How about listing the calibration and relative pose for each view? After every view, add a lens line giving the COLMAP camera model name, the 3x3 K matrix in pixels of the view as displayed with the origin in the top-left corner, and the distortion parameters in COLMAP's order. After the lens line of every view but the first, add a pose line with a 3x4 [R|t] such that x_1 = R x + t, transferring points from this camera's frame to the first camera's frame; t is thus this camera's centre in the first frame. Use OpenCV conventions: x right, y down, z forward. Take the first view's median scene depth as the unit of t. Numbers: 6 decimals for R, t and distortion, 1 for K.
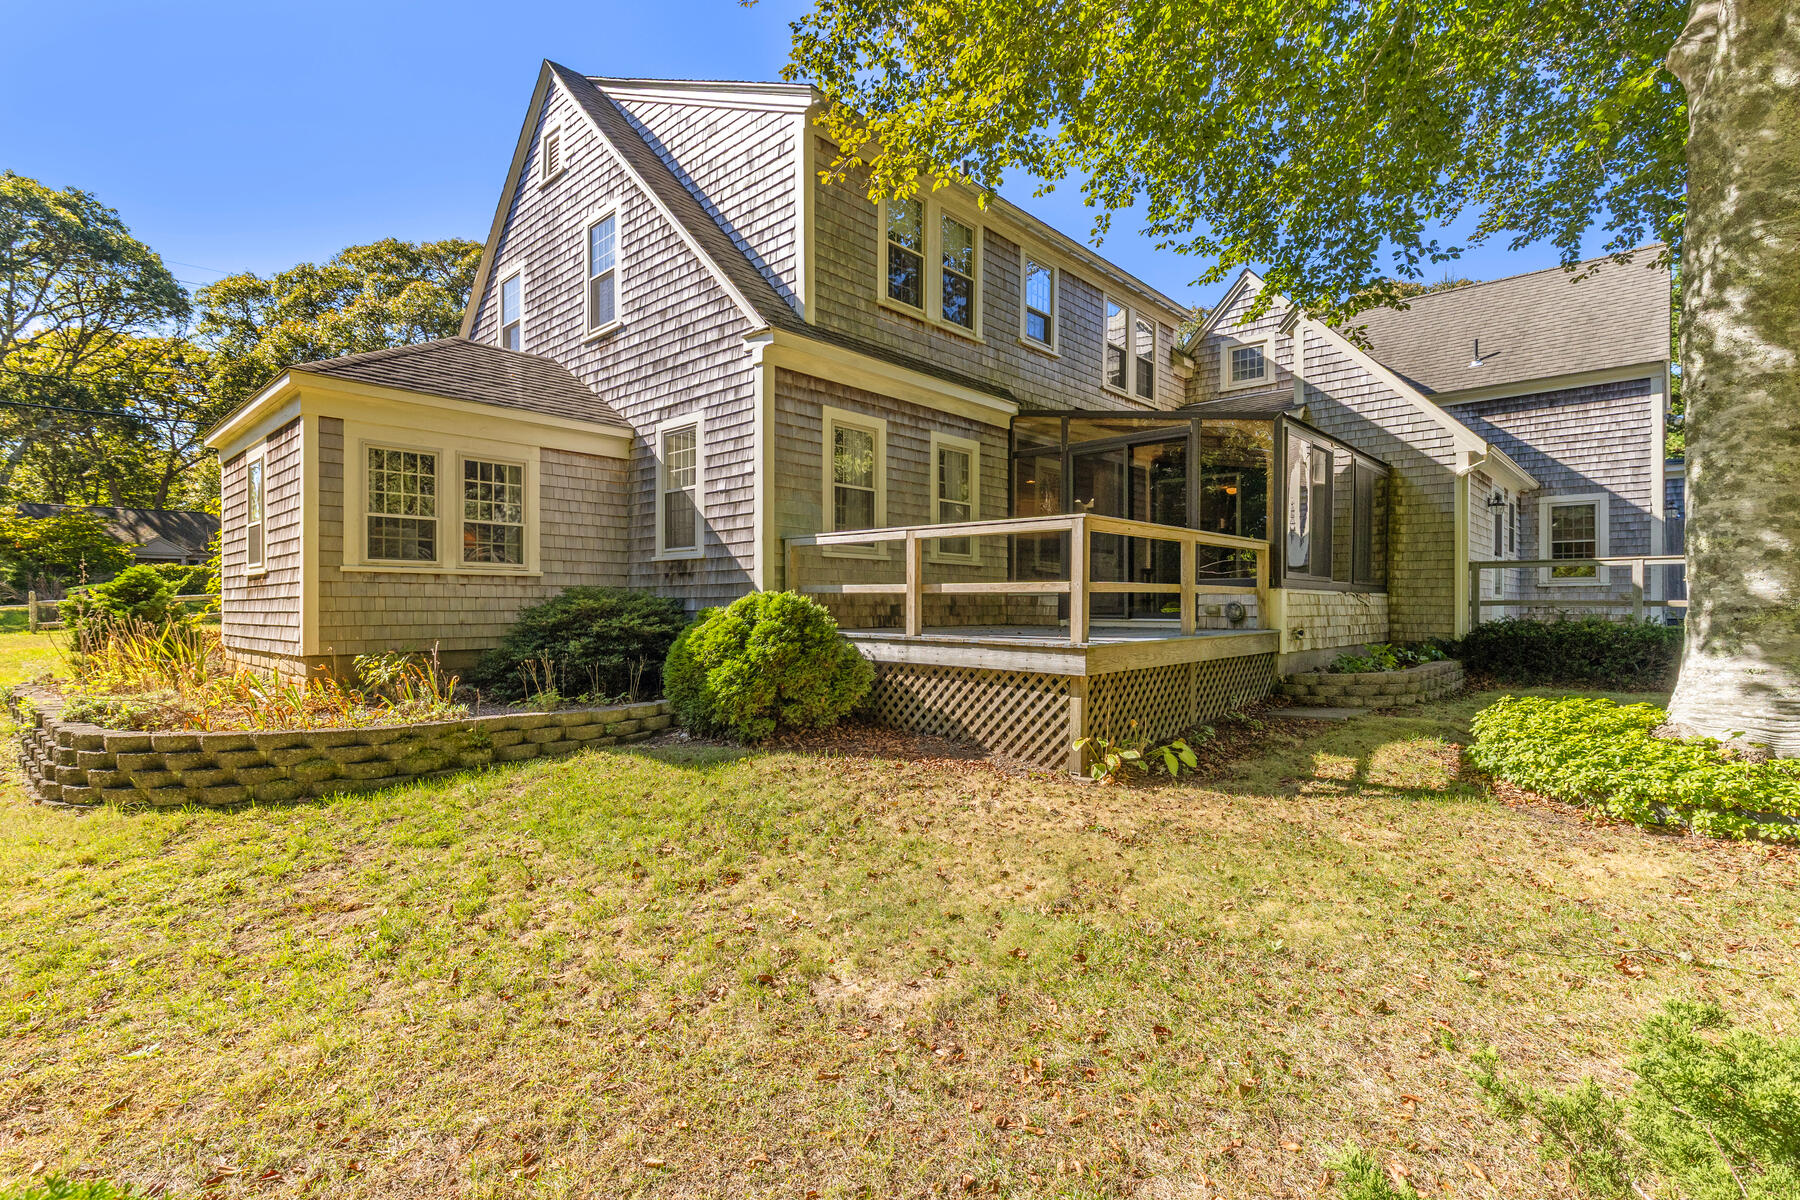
lens RADIAL K [[819.4, 0, 895.1], [0, 819.4, 603.3], [0, 0, 1]] dist [0.009993, -0.000368]
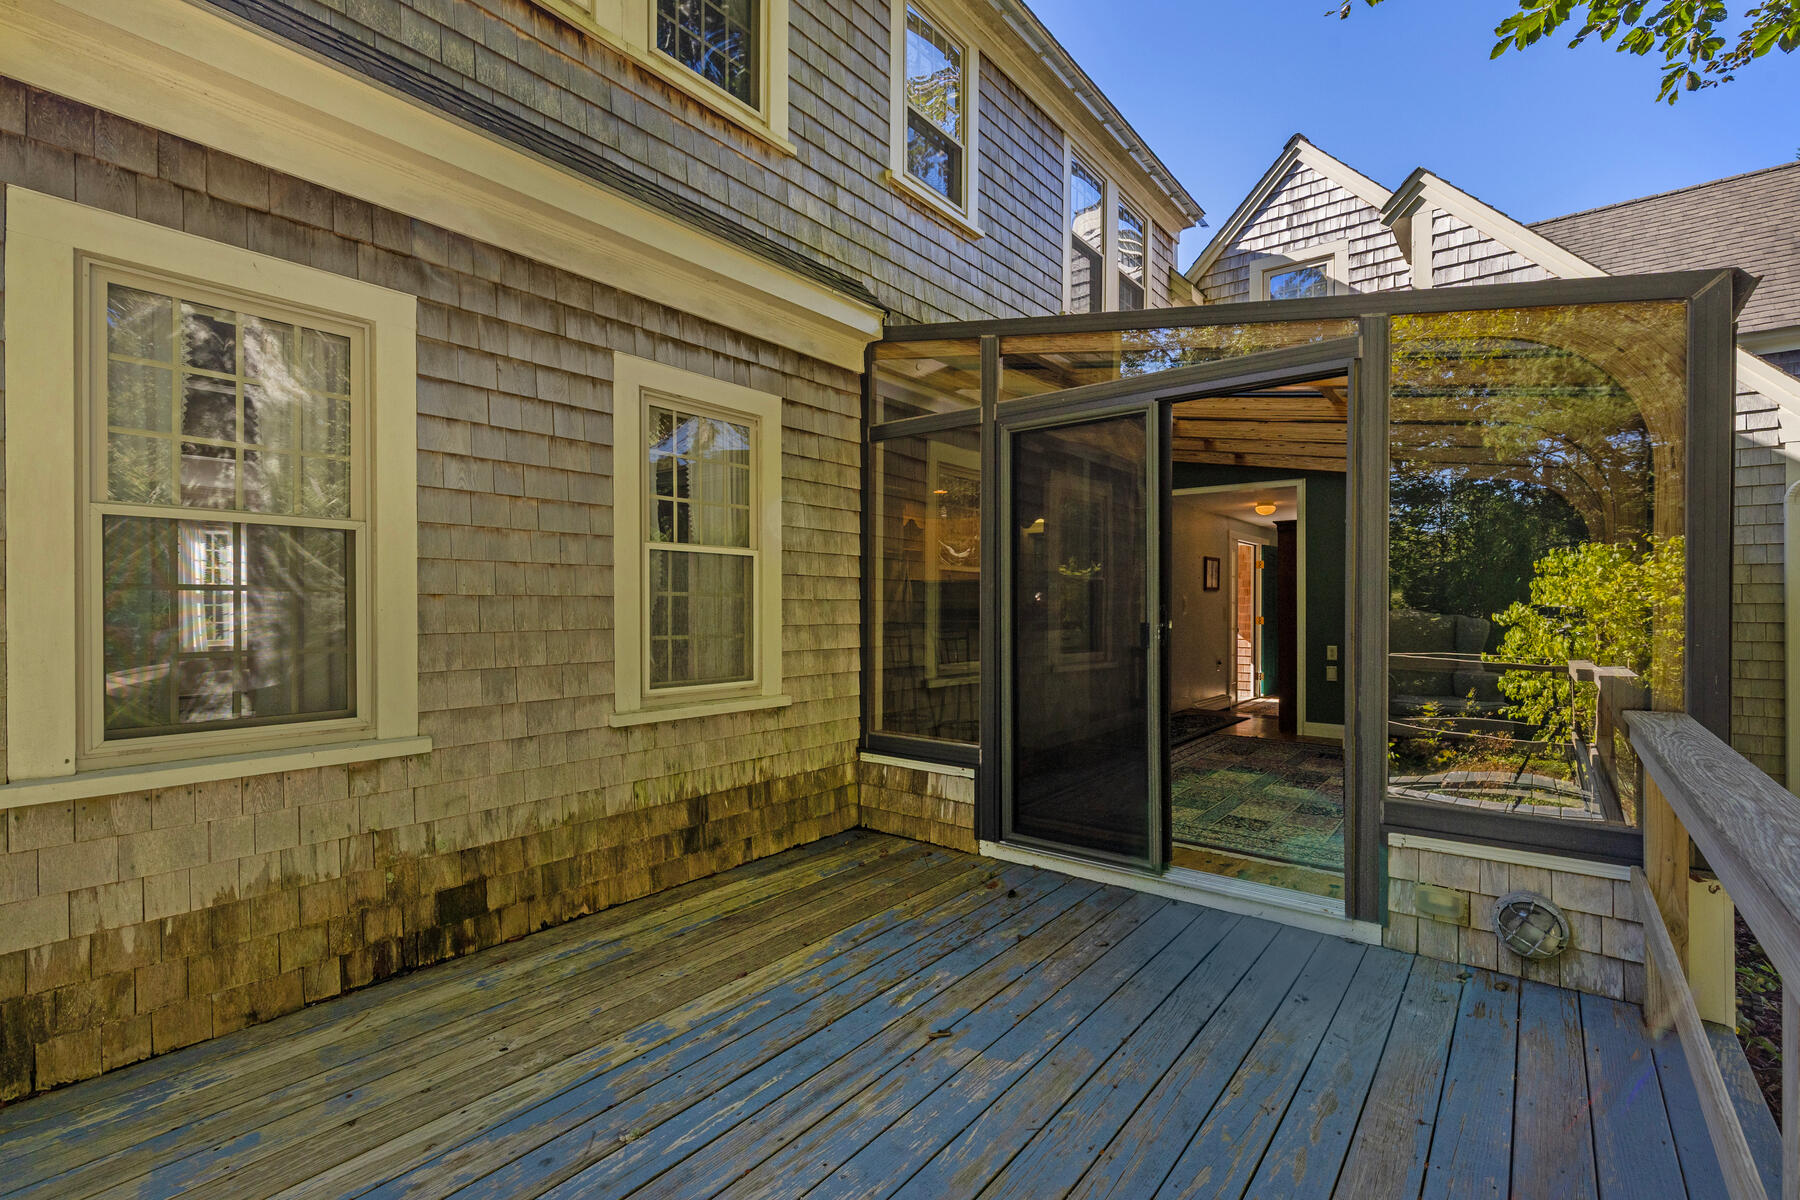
lens RADIAL K [[819.4, 0, 903.7], [0, 819.4, 605.9], [0, 0, 1]] dist [0.009993, -0.000368]
pose [[0.996179, -0.000058, 0.087340, 0.114196], [0.000013, 1.000000, 0.000518, -0.083665], [-0.087340, -0.000515, 0.996178, 0.527578]]
